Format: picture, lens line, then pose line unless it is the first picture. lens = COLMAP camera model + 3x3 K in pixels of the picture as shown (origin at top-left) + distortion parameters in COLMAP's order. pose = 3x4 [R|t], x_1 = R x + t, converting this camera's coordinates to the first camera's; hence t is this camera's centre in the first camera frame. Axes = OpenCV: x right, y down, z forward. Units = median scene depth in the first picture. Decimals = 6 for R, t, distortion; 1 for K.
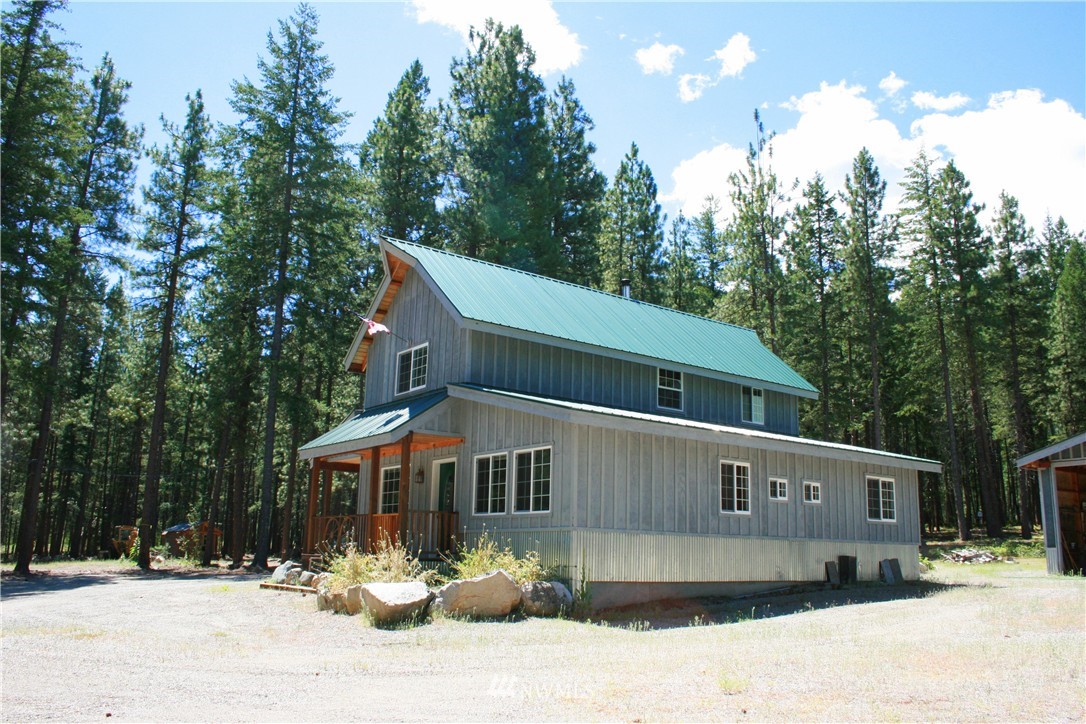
lens RADIAL K [[912.3, 0, 548.2], [0, 912.3, 364.6], [0, 0, 1]] dist [-0.140692, 0.100073]
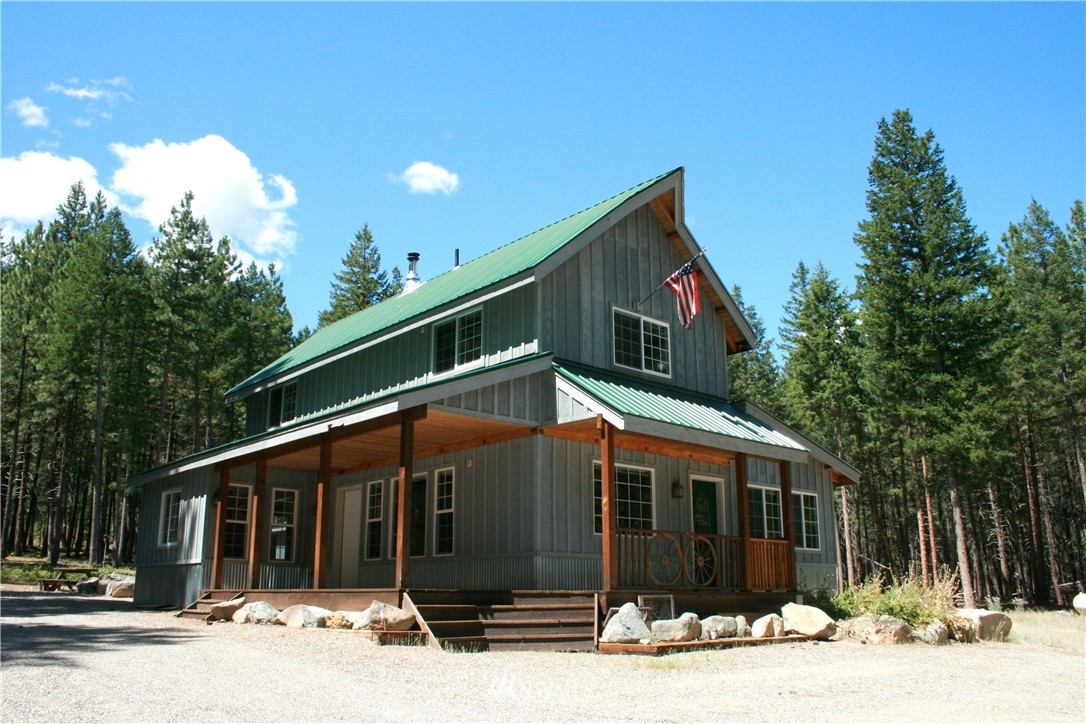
lens RADIAL K [[912.3, 0, 539.2], [0, 912.3, 362.0], [0, 0, 1]] dist [-0.140692, 0.100073]
pose [[-0.072720, 0.235942, 0.969042, -0.941135], [-0.216654, 0.944676, -0.246268, 0.242267], [-0.973536, -0.227855, -0.017579, 1.172619]]
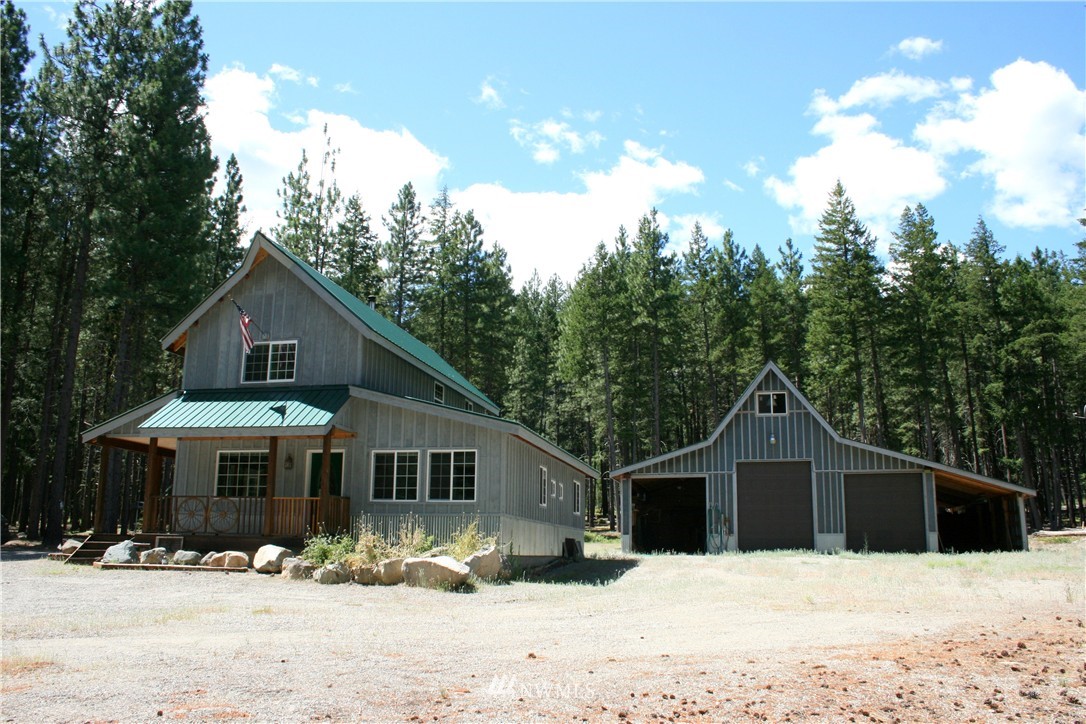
lens RADIAL K [[912.3, 0, 545.3], [0, 912.3, 365.3], [0, 0, 1]] dist [-0.140692, 0.100073]
pose [[0.758276, 0.119547, 0.640879, -0.625654], [-0.131077, 0.990926, -0.029755, -0.001782], [-0.638621, -0.061442, 0.767065, -0.023841]]
